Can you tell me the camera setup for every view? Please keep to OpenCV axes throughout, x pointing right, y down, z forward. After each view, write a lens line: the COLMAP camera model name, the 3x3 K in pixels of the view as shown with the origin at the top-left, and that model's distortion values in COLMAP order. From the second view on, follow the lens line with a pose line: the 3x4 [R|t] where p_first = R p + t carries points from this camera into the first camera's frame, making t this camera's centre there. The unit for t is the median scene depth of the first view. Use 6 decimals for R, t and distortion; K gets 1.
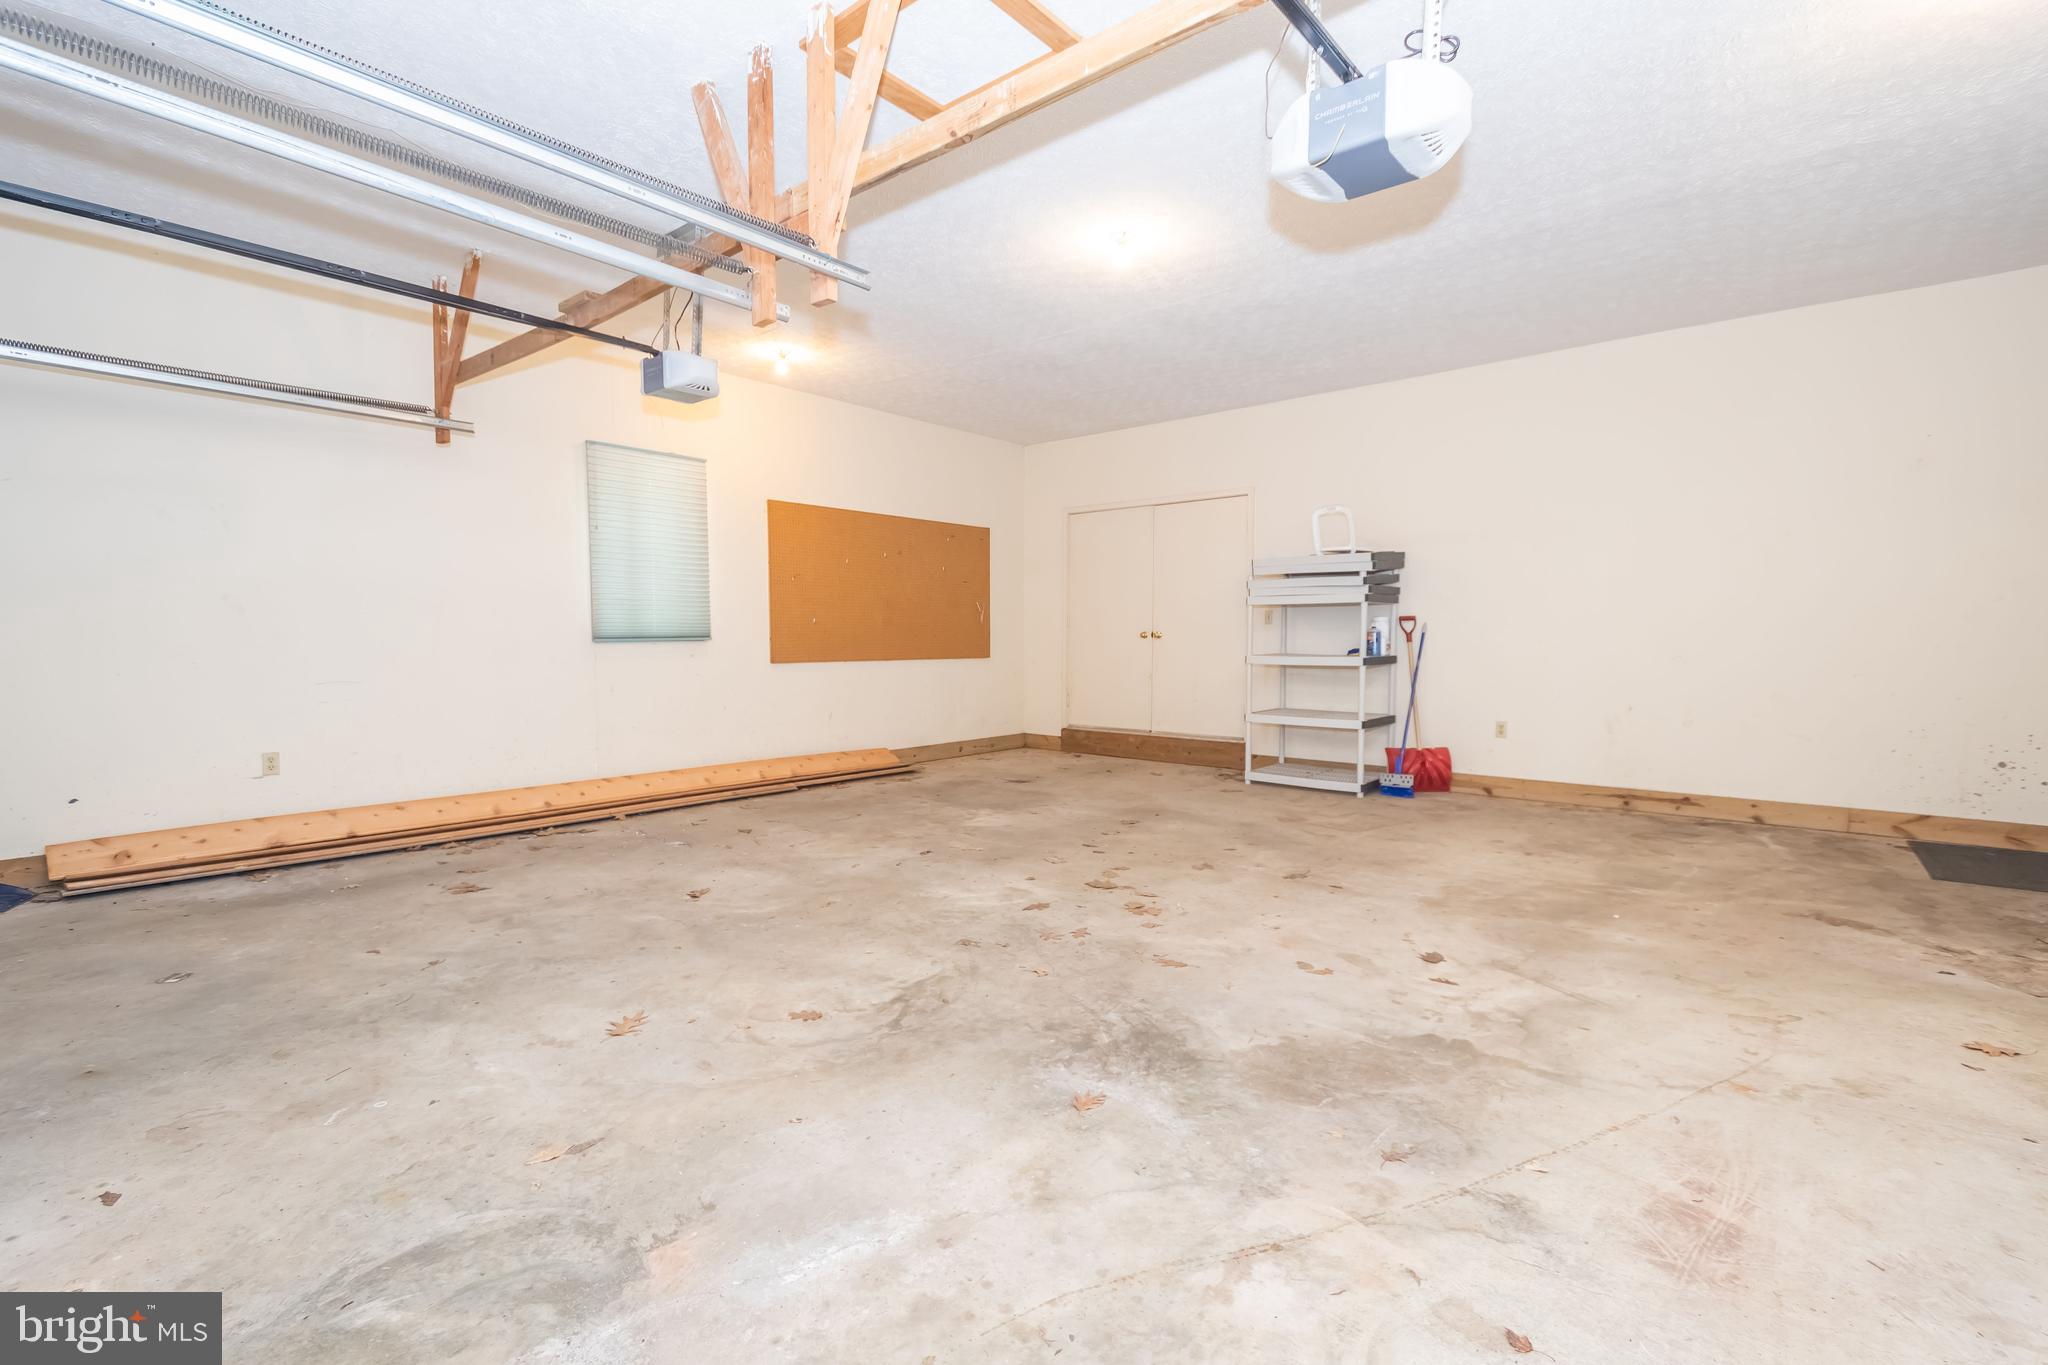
lens RADIAL K [[909.0, 0, 1017.7], [0, 909.0, 674.1], [0, 0, 1]] dist [0.001811, -0.005992]
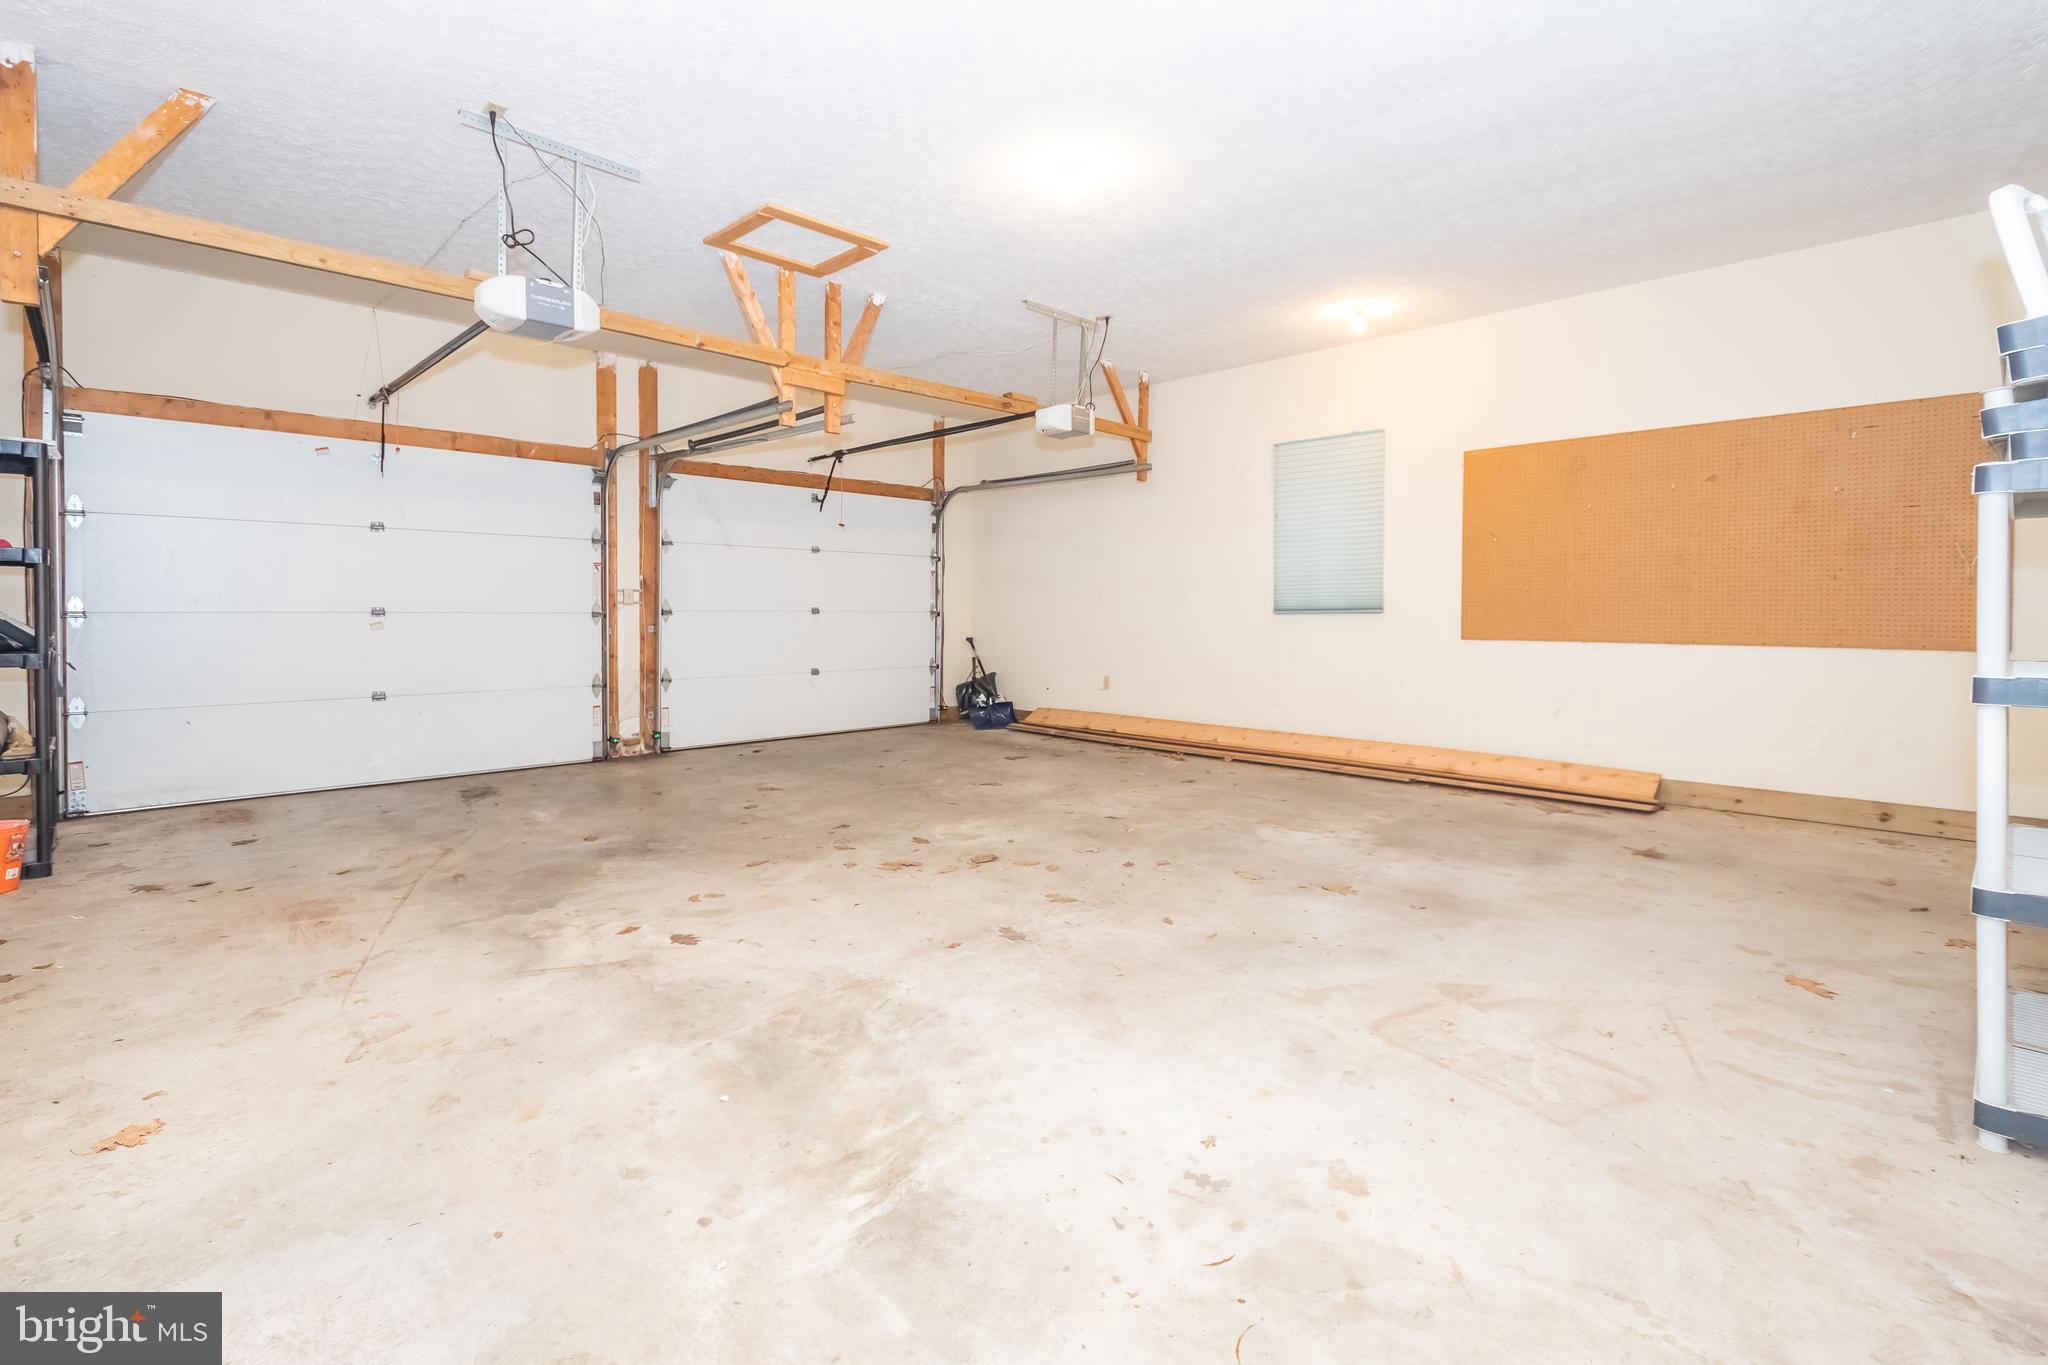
lens RADIAL K [[936.5, 0, 1017.4], [0, 936.5, 613.1], [0, 0, 1]] dist [0.009953, -0.000552]
pose [[-0.061196, 0.005743, -0.998109, 1.121386], [-0.040026, 0.999165, 0.008203, -0.047615], [0.997323, 0.040453, -0.060915, 1.094013]]
